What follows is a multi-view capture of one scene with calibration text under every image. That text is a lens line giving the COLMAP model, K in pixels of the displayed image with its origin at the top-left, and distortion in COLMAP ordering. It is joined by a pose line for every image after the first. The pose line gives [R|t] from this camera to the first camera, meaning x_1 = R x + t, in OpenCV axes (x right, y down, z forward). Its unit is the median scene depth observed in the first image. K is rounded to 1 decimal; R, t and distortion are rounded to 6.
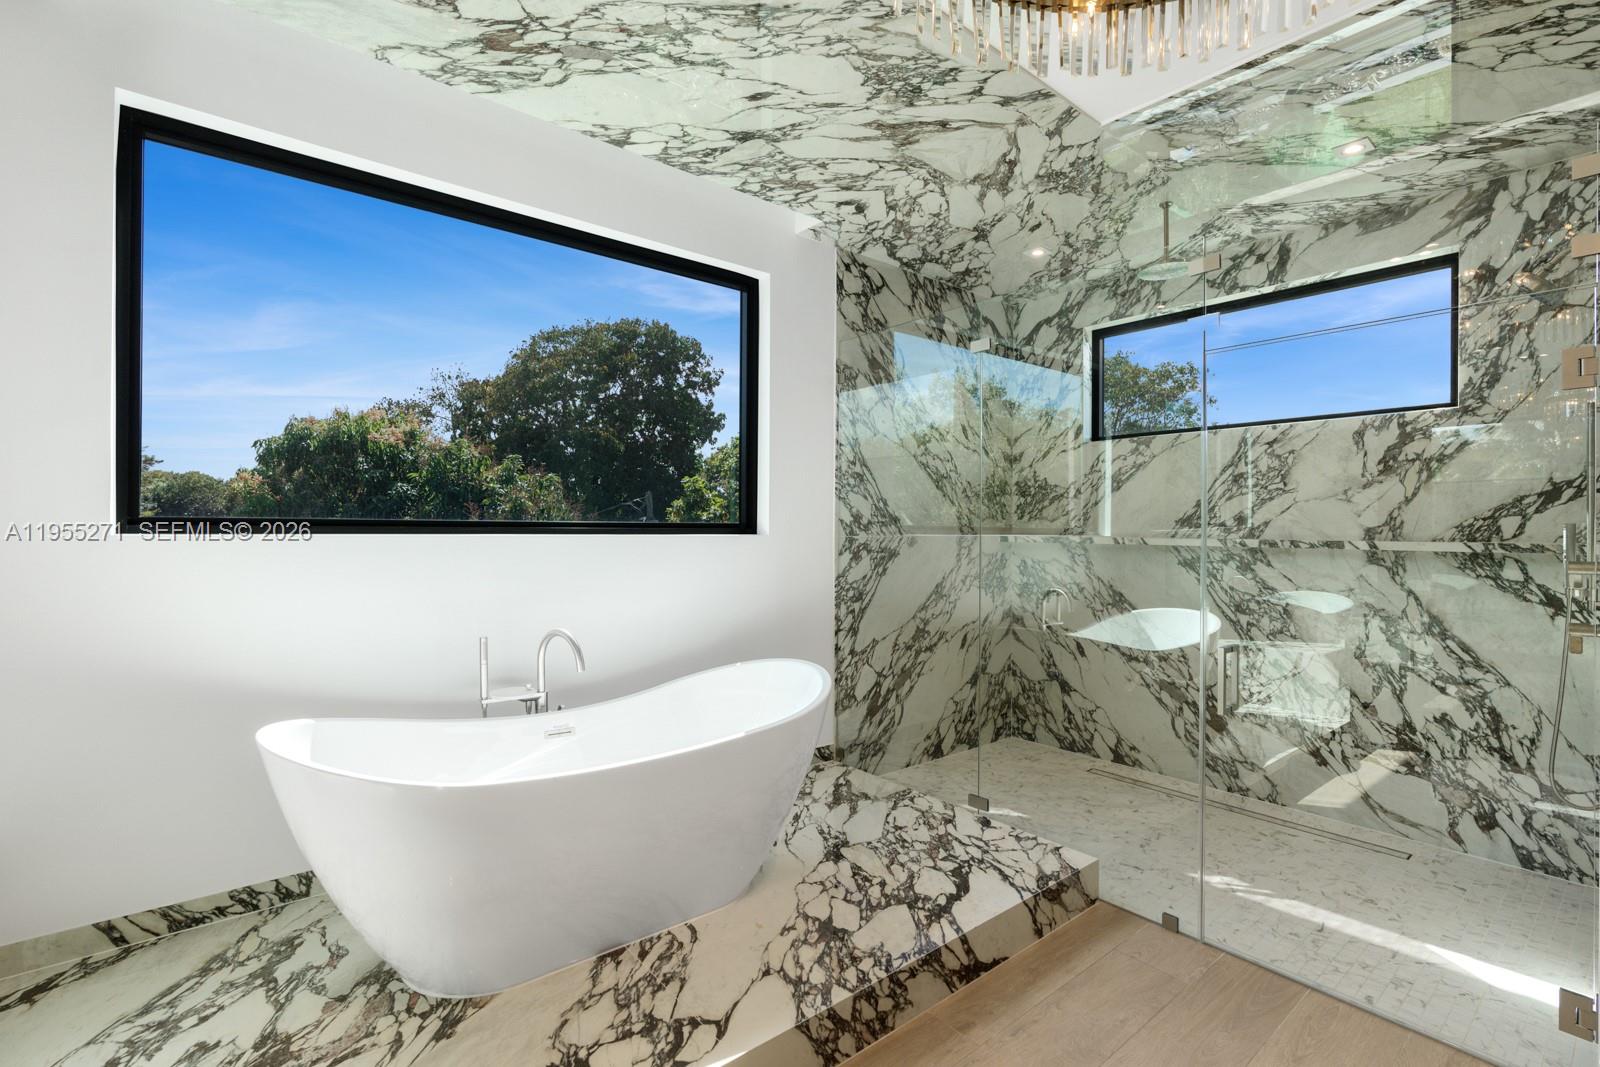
lens RADIAL K [[725.6, 0, 801.3], [0, 725.6, 529.6], [0, 0, 1]] dist [-0.009641, 0.003480]
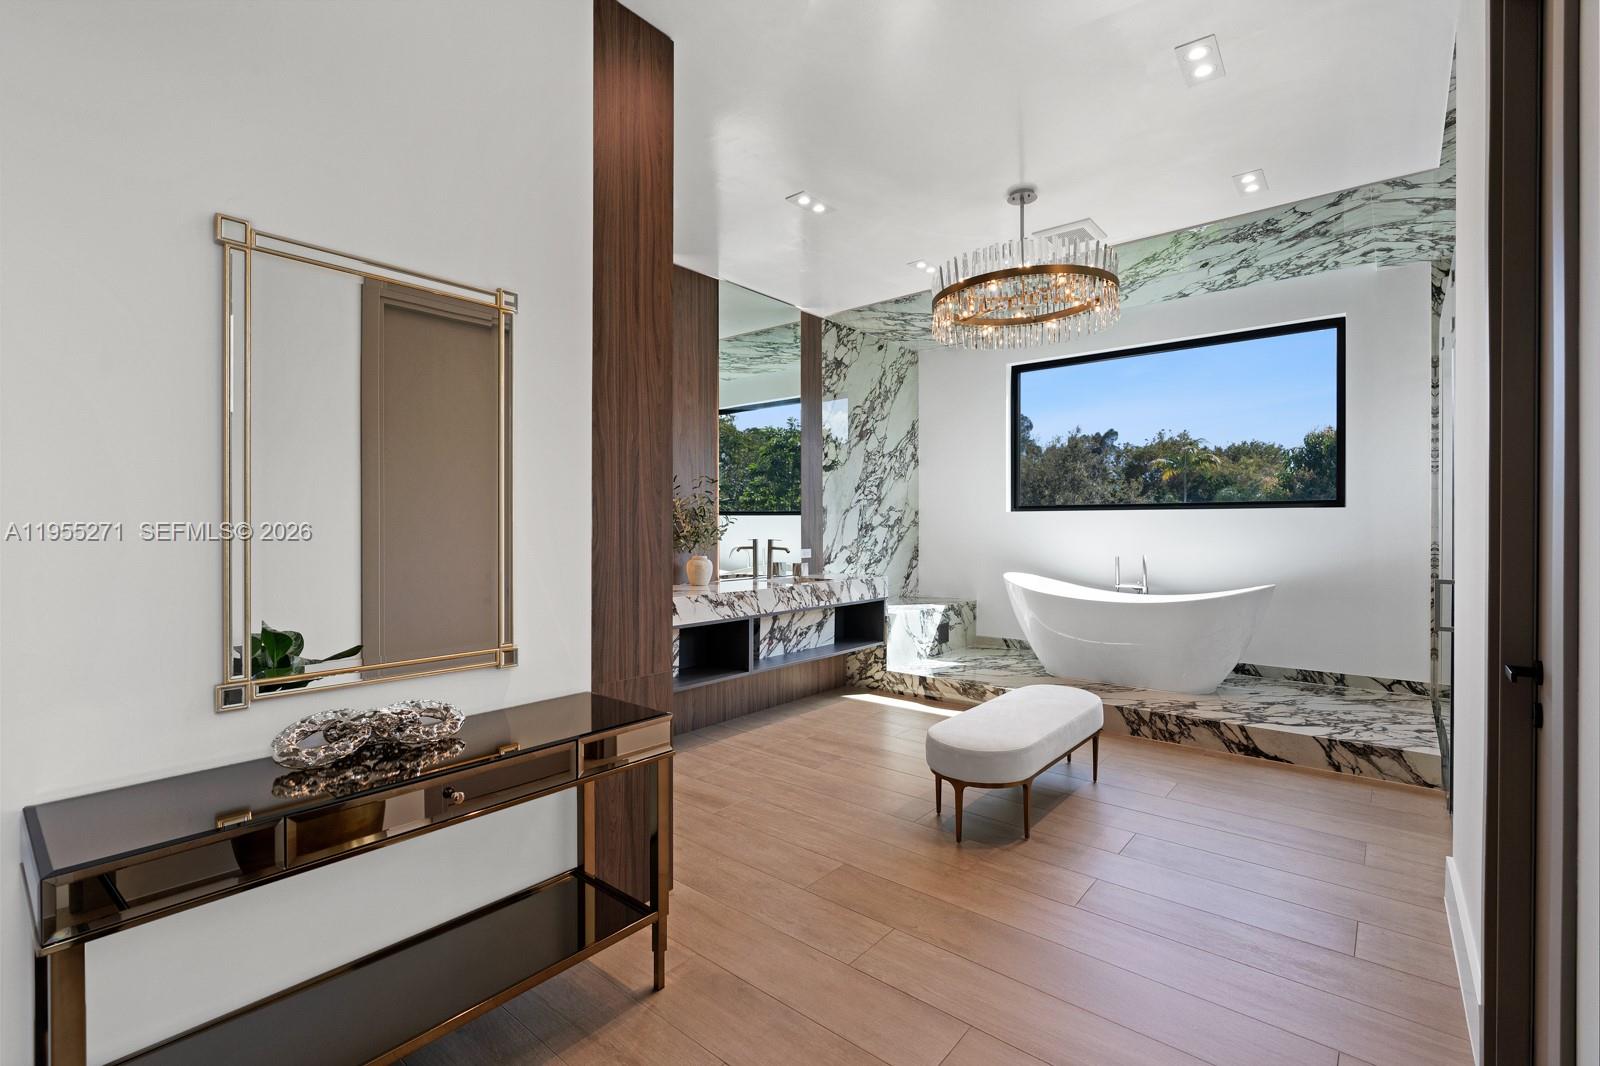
lens RADIAL K [[725.6, 0, 799.0], [0, 725.6, 532.6], [0, 0, 1]] dist [-0.009641, 0.003480]
pose [[0.183202, 0.002508, -0.983072, 1.567751], [0.001016, 0.999996, 0.002740, 0.071845], [0.983075, -0.001500, 0.183198, -0.347430]]
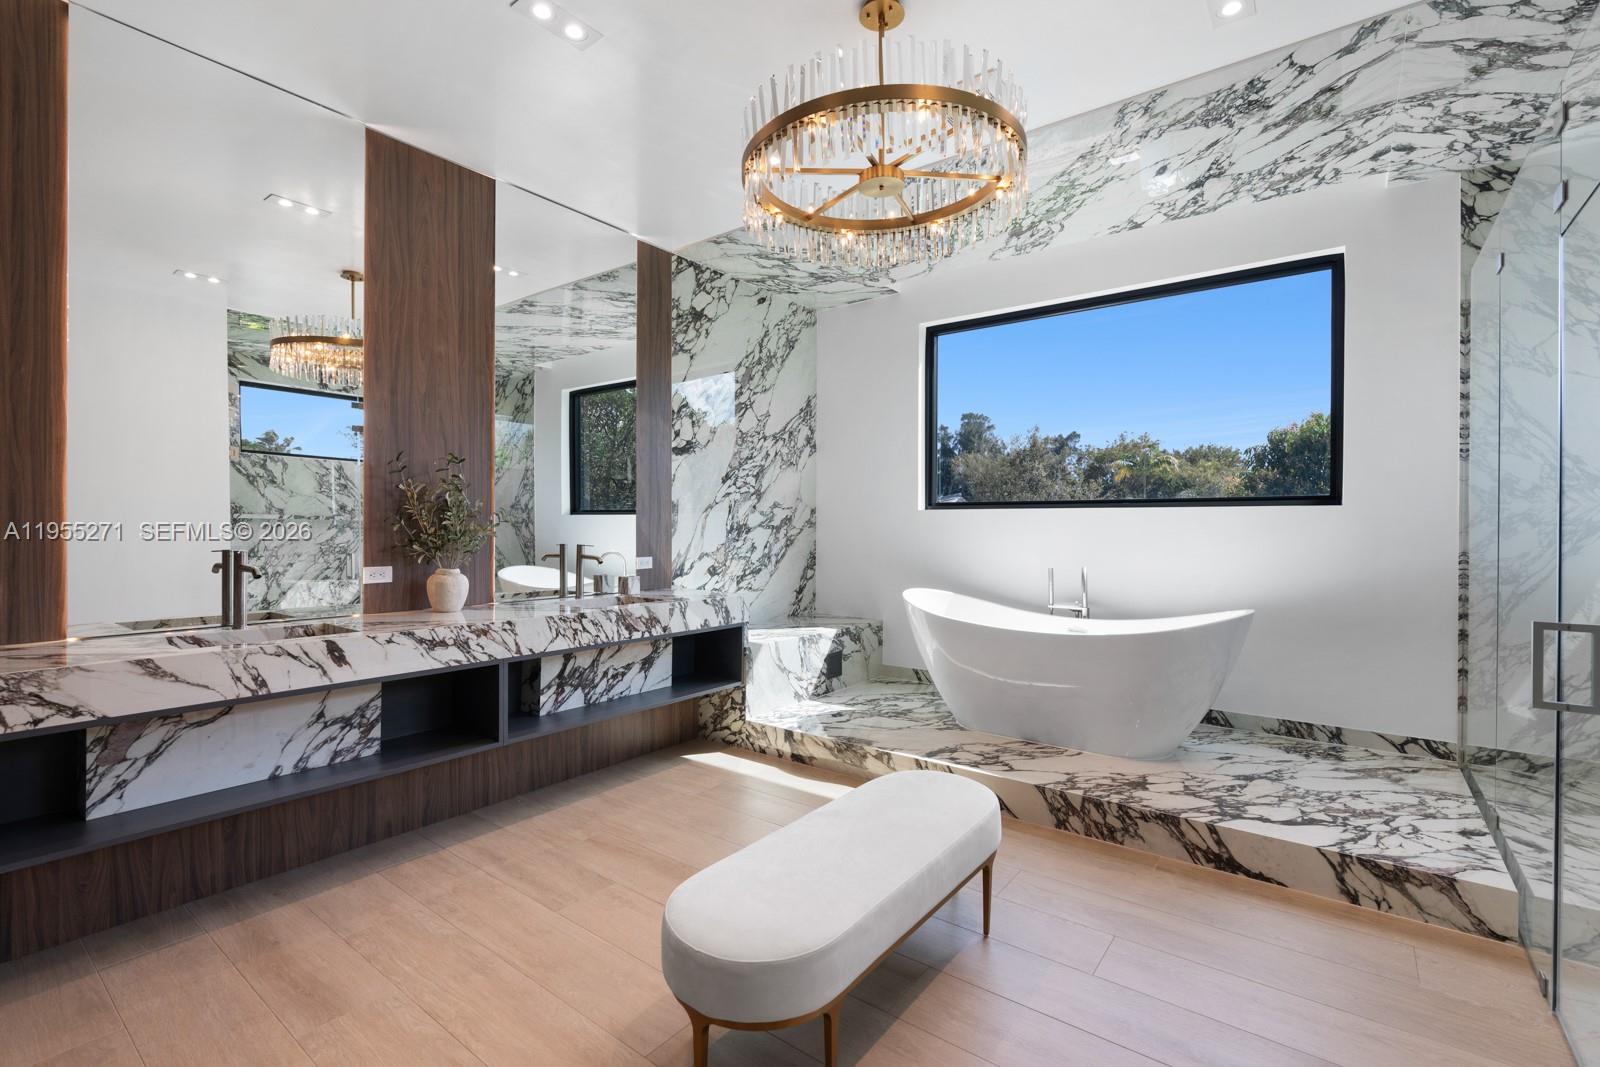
lens RADIAL K [[725.6, 0, 804.3], [0, 725.6, 532.2], [0, 0, 1]] dist [-0.009641, 0.003480]
pose [[0.232075, 0.002305, -0.972695, 1.094977], [-0.003862, 0.999991, 0.001448, 0.067057], [0.972690, 0.003421, 0.232082, 0.054878]]
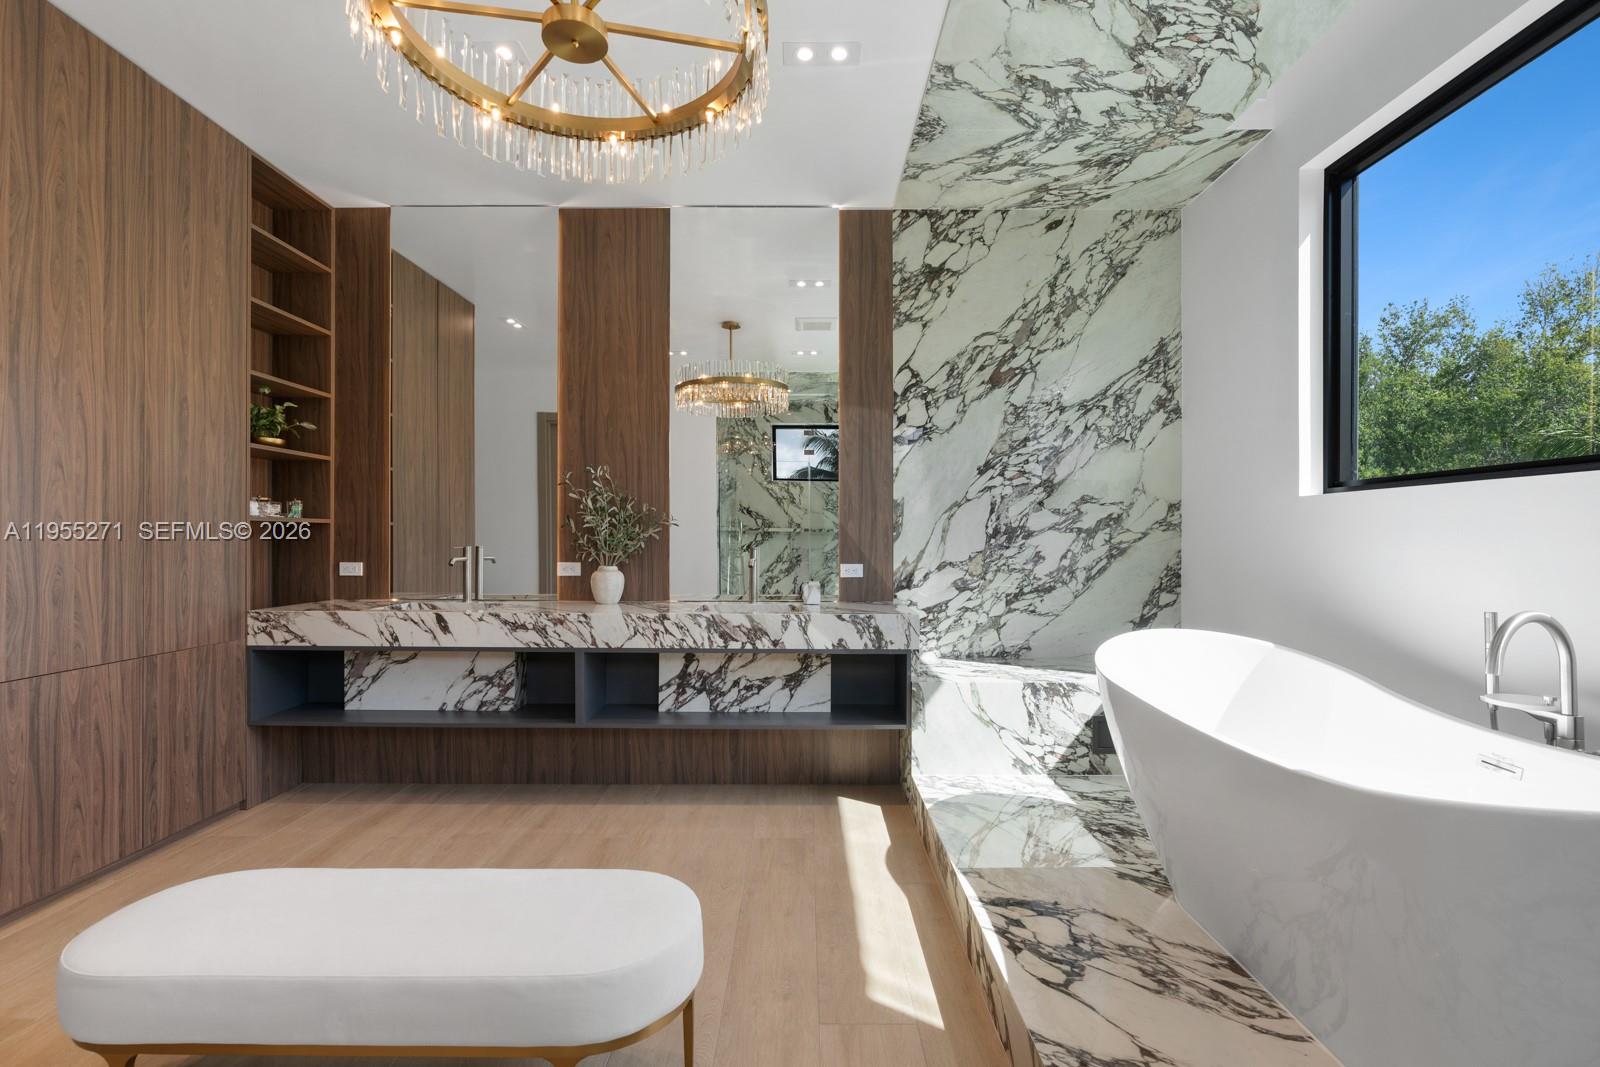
lens RADIAL K [[725.6, 0, 797.4], [0, 725.6, 543.1], [0, 0, 1]] dist [-0.009641, 0.003480]
pose [[-0.641593, -0.006269, -0.767020, 0.585768], [-0.007550, 0.999970, -0.001858, 0.089349], [0.767008, 0.004599, -0.641621, 0.959222]]
